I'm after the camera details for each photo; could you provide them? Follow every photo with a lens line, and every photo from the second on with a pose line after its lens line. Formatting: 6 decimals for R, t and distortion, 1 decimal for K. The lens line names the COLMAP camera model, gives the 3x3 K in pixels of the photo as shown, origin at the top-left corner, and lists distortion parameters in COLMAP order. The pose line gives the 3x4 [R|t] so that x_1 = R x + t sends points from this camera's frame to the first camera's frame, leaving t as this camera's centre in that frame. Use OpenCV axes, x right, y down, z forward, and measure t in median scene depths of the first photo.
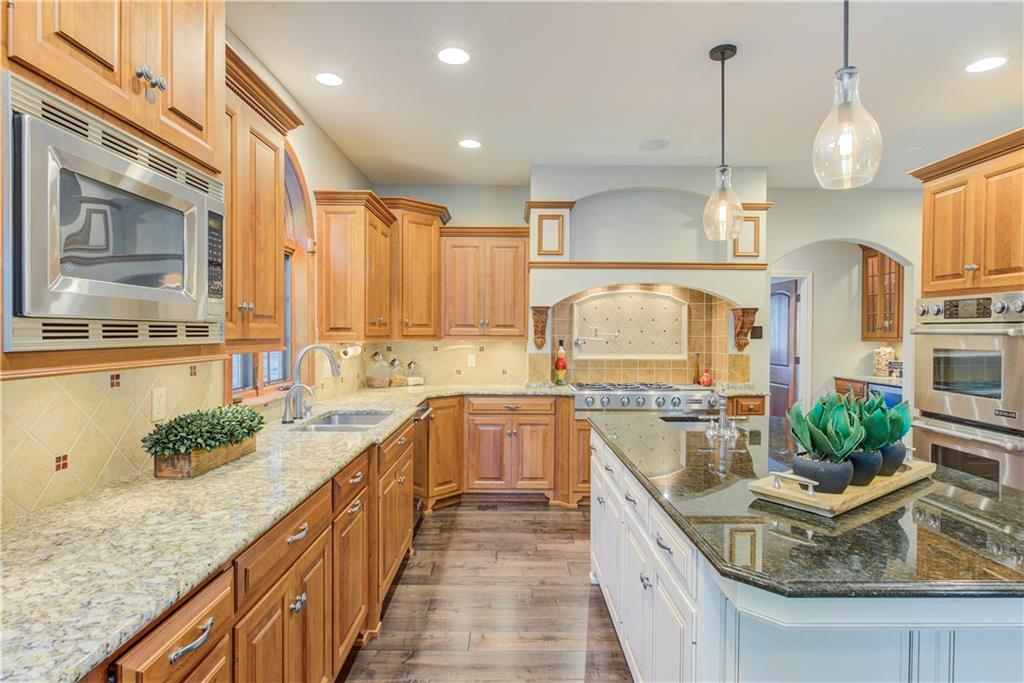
lens RADIAL K [[541.0, 0, 512.7], [0, 541.0, 340.8], [0, 0, 1]] dist [-0.002593, -0.000335]
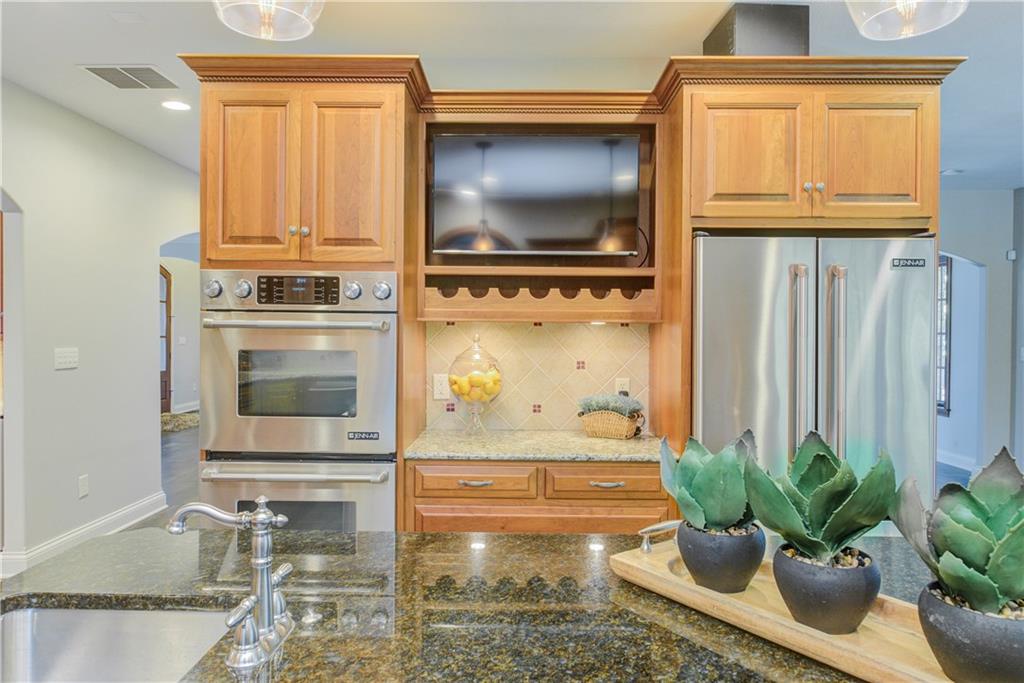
lens RADIAL K [[675.4, 0, 513.0], [0, 675.4, 337.4], [0, 0, 1]] dist [-0.001047, 0.000789]
pose [[0.022100, -0.014929, 0.999644, -0.004288], [0.009489, 0.999847, 0.014722, -0.007029], [-0.999711, 0.009161, 0.022238, 0.499407]]
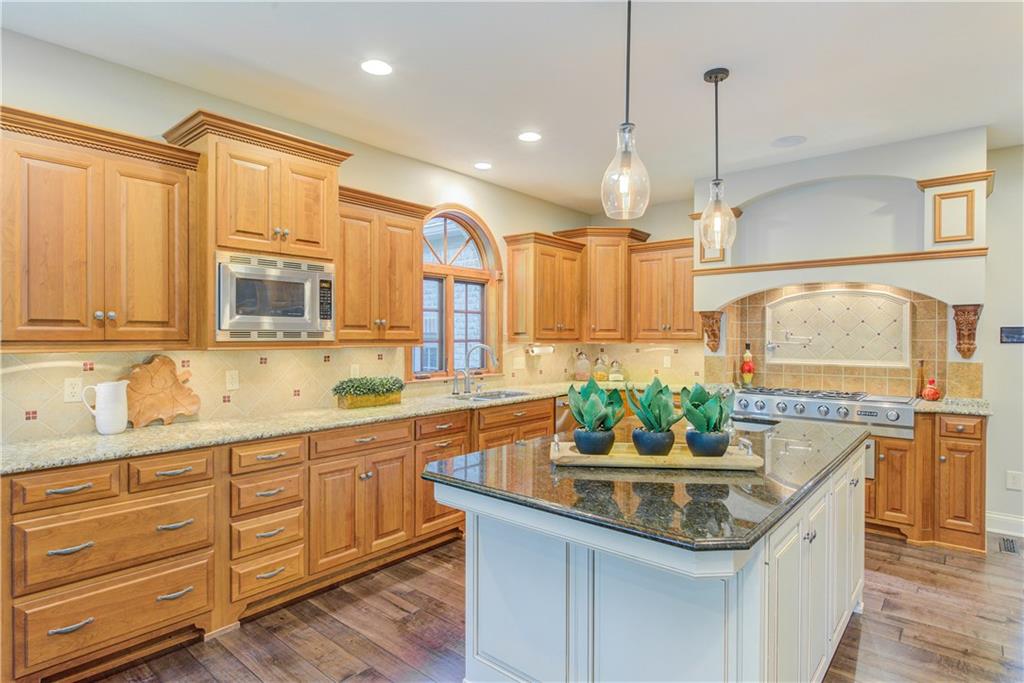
lens RADIAL K [[541.0, 0, 512.9], [0, 541.0, 340.1], [0, 0, 1]] dist [-0.002593, -0.000335]
pose [[0.754001, 0.001879, -0.656870, 0.464585], [-0.008893, 0.999933, -0.007347, 0.004034], [0.656813, 0.011381, 0.753968, -0.043343]]
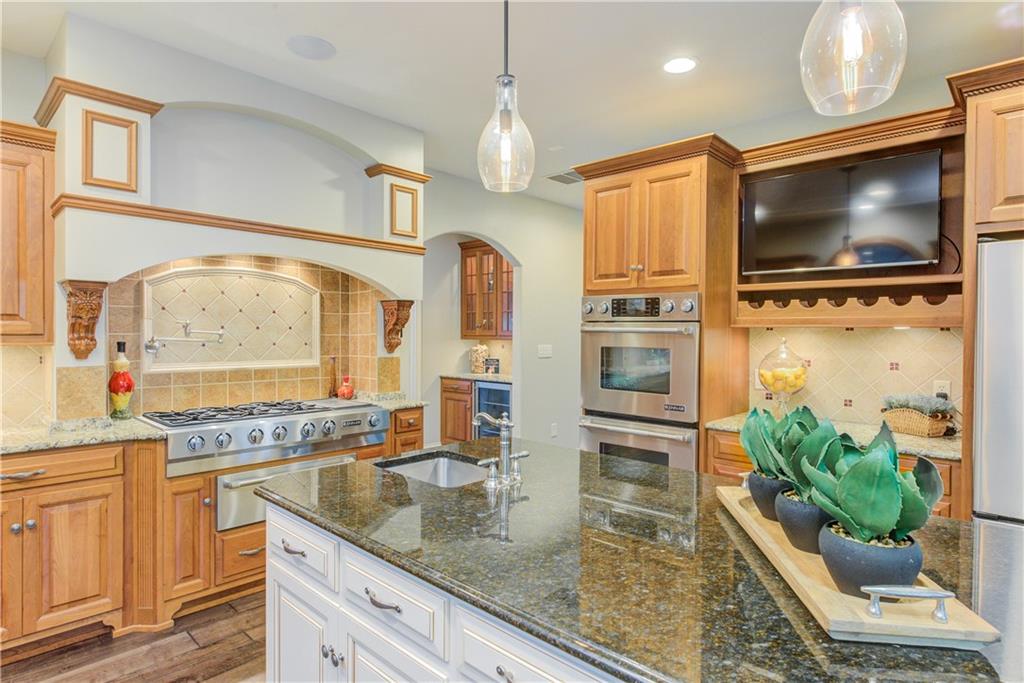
lens RADIAL K [[552.4, 0, 512.4], [0, 552.4, 341.6], [0, 0, 1]] dist [-0.007082, 0.000079]
pose [[0.689180, -0.010858, 0.724509, -0.055939], [0.007490, 0.999941, 0.007861, -0.003413], [-0.724551, 0.000009, 0.689221, 0.313538]]
